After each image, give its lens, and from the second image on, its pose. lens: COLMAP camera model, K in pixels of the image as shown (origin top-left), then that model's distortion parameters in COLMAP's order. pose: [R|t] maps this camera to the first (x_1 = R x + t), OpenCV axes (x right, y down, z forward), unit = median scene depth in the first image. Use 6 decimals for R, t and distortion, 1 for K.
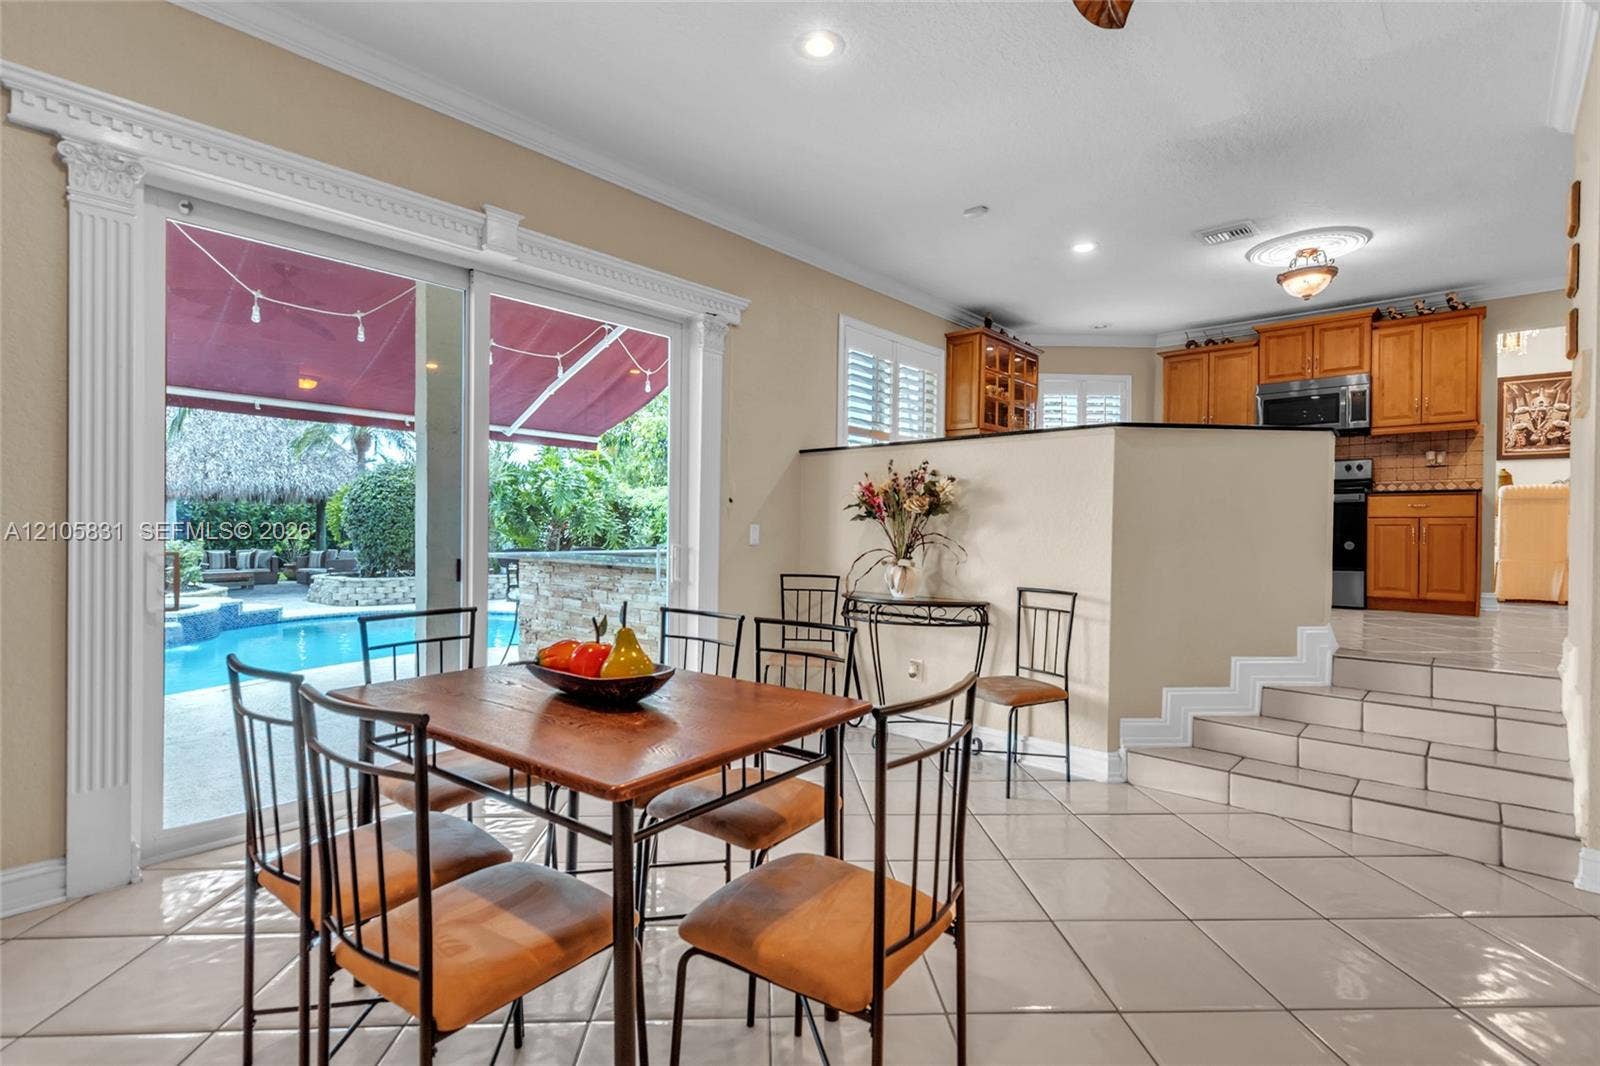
lens RADIAL K [[732.4, 0, 800.0], [0, 732.4, 533.0], [0, 0, 1]] dist [0.002046, 0.000161]
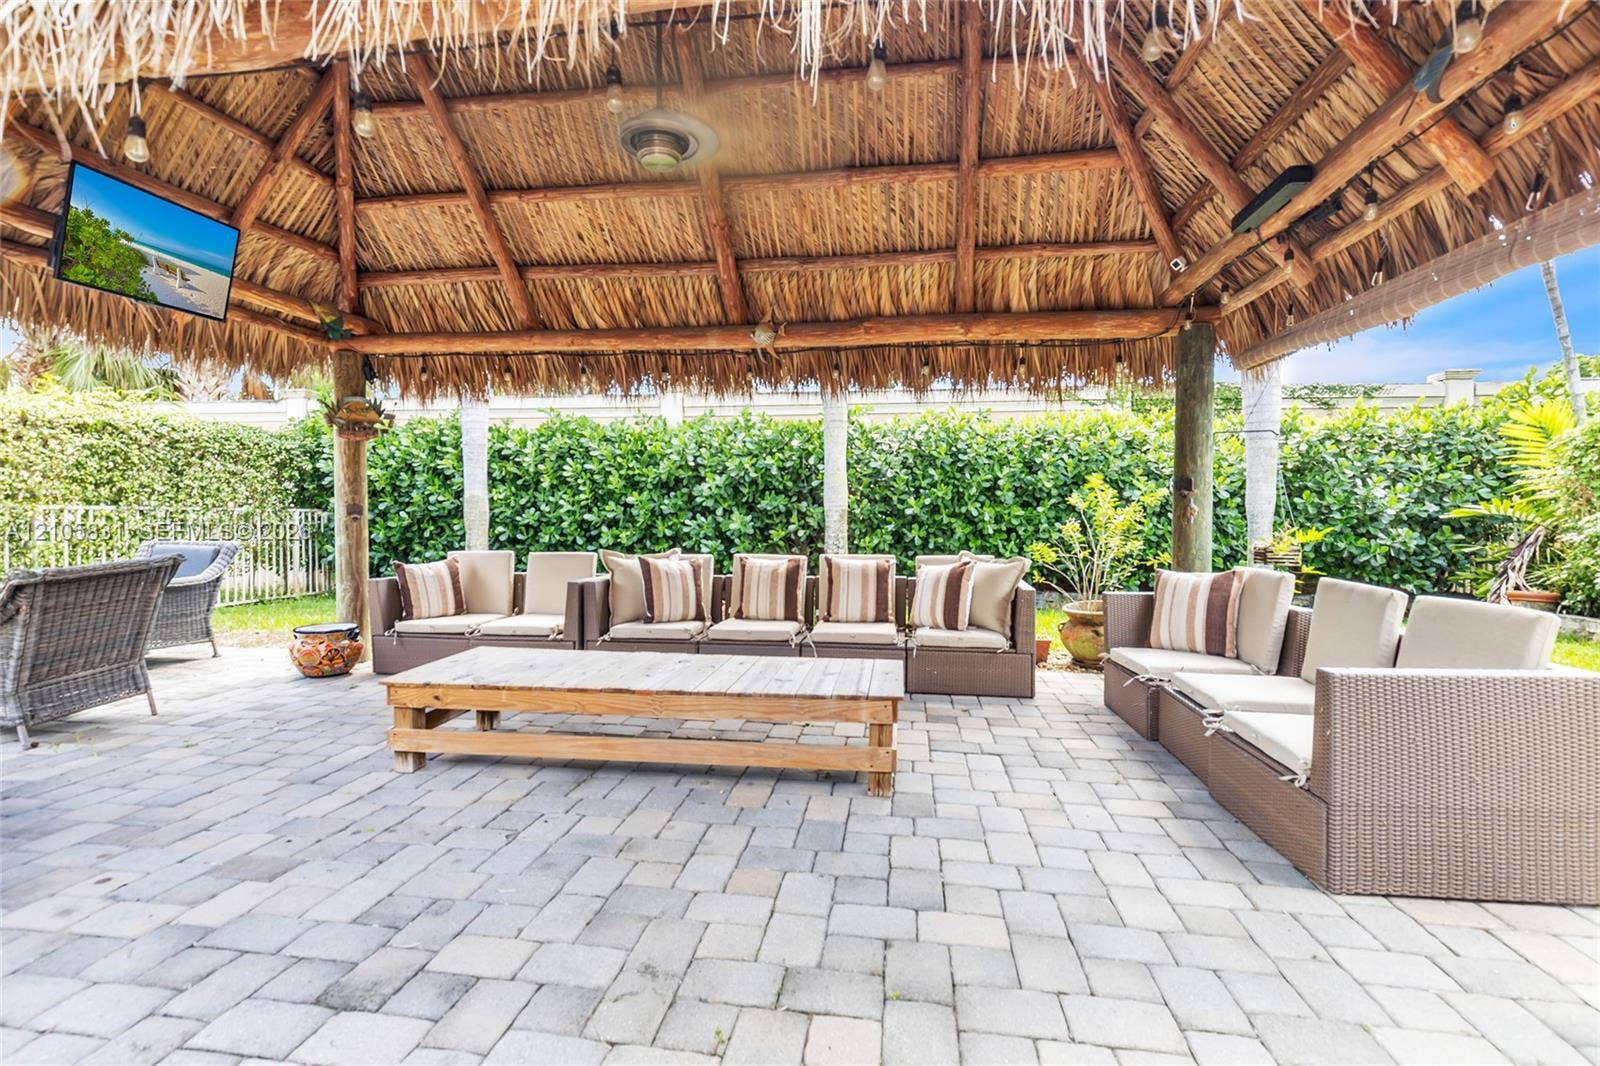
lens RADIAL K [[758.3, 0, 800.0], [0, 758.3, 533.0], [0, 0, 1]] dist [0.020770, -0.000228]
pose [[0.552980, 0.018689, -0.832985, -0.665210], [-0.012938, 0.999820, 0.013844, 0.013115], [0.833094, 0.003122, 0.553122, 0.969353]]
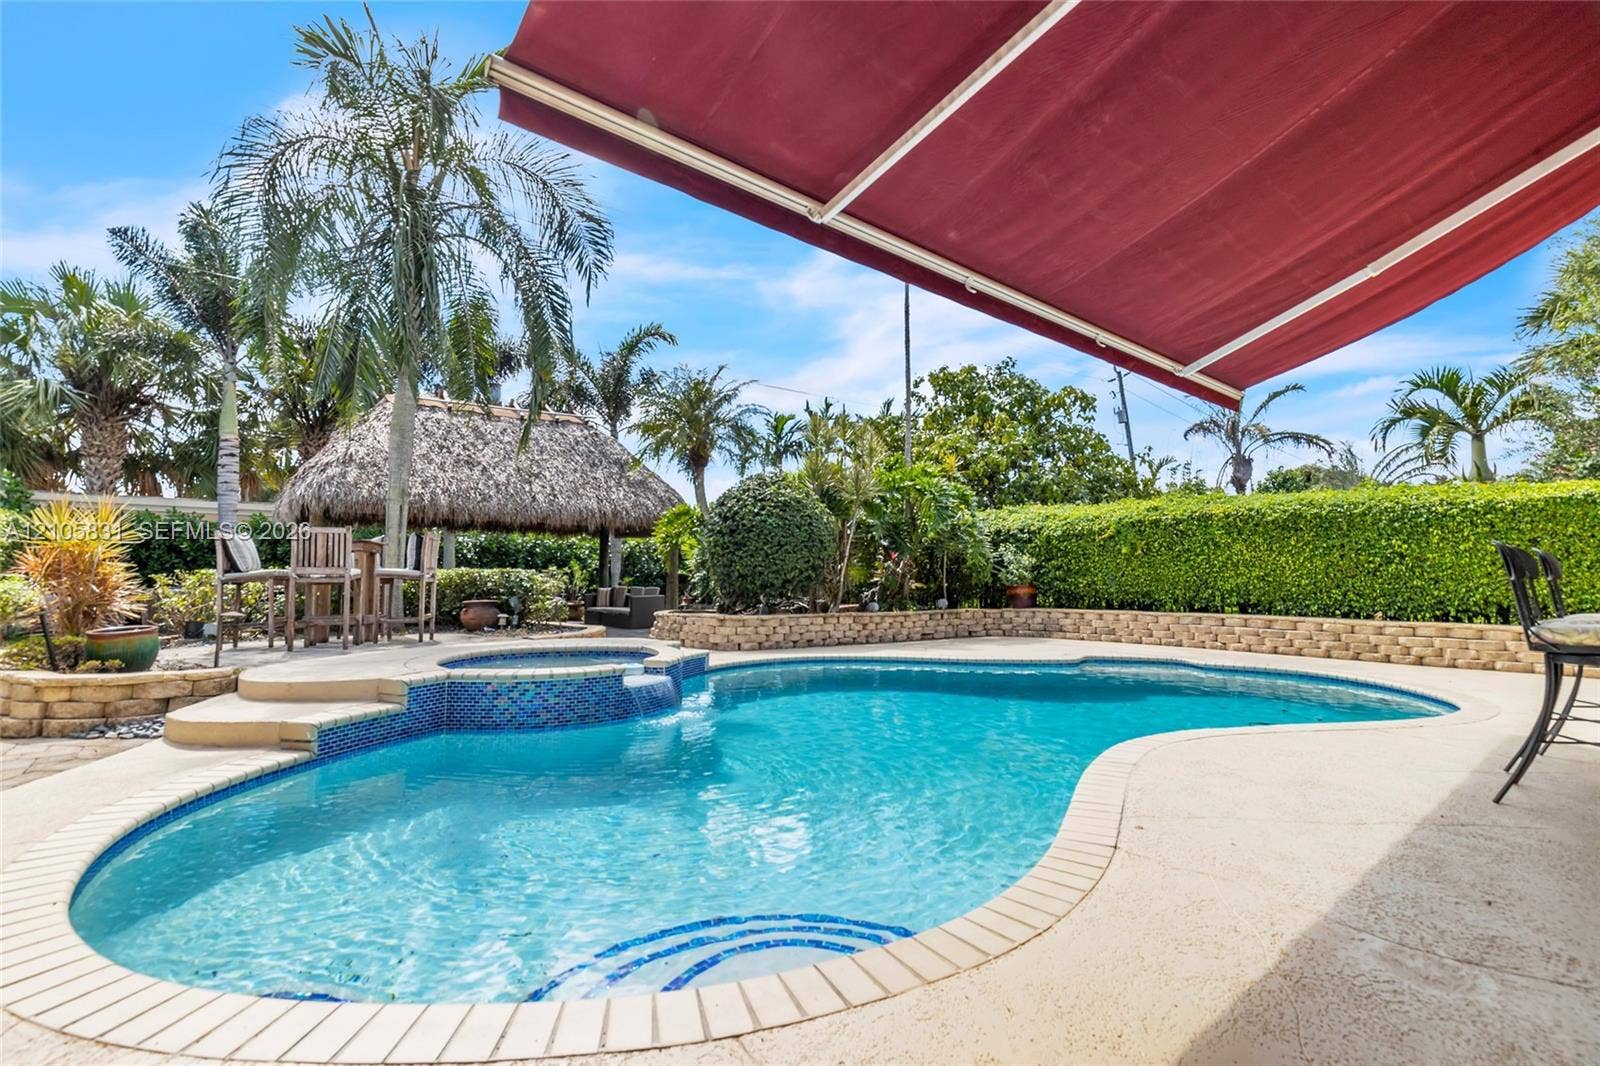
lens RADIAL K [[721.4, 0, 812.4], [0, 721.4, 555.4], [0, 0, 1]] dist [0.009744, -0.000130]
pose [[0.989061, -0.012568, -0.146973, -0.343544], [0.007455, 0.999349, -0.035291, 0.020865], [0.147320, 0.033809, 0.988511, 0.197798]]
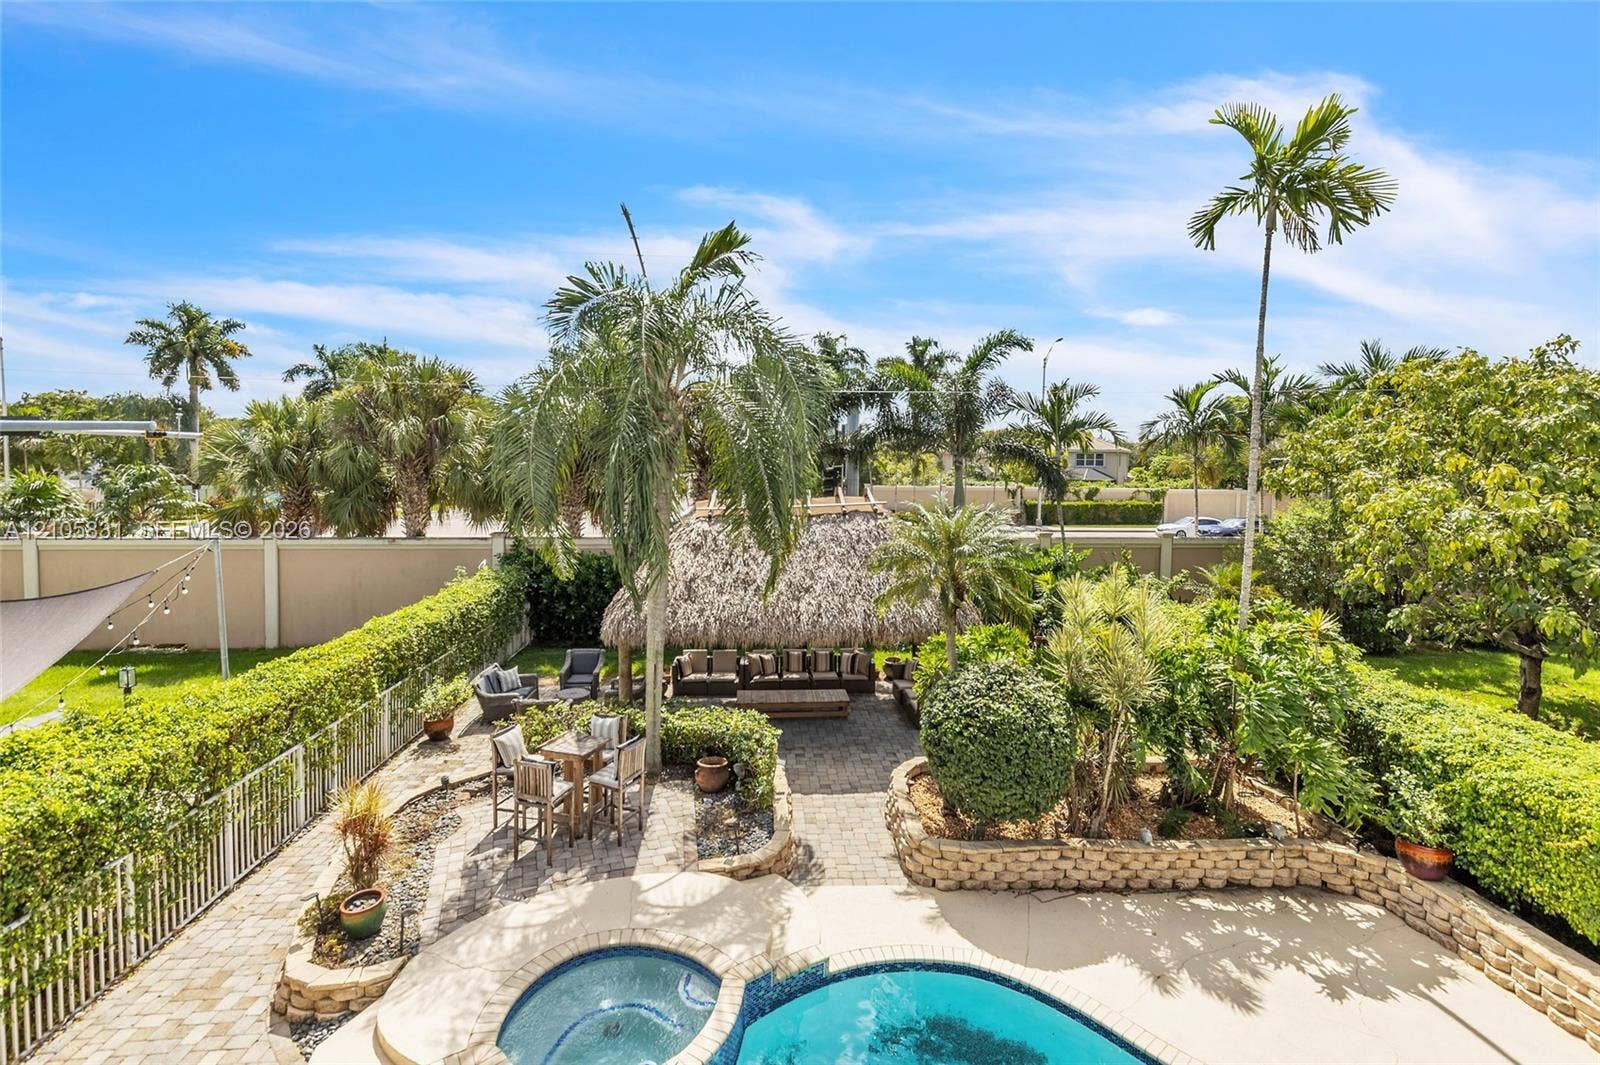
lens RADIAL K [[765.1, 0, 812.8], [0, 765.1, 495.3], [0, 0, 1]] dist [0.019618, -0.000368]
pose [[0.729685, 0.034488, -0.682913, -0.171691], [-0.015117, 0.999297, 0.034313, -0.245621], [0.683617, -0.014714, 0.729693, 0.333171]]
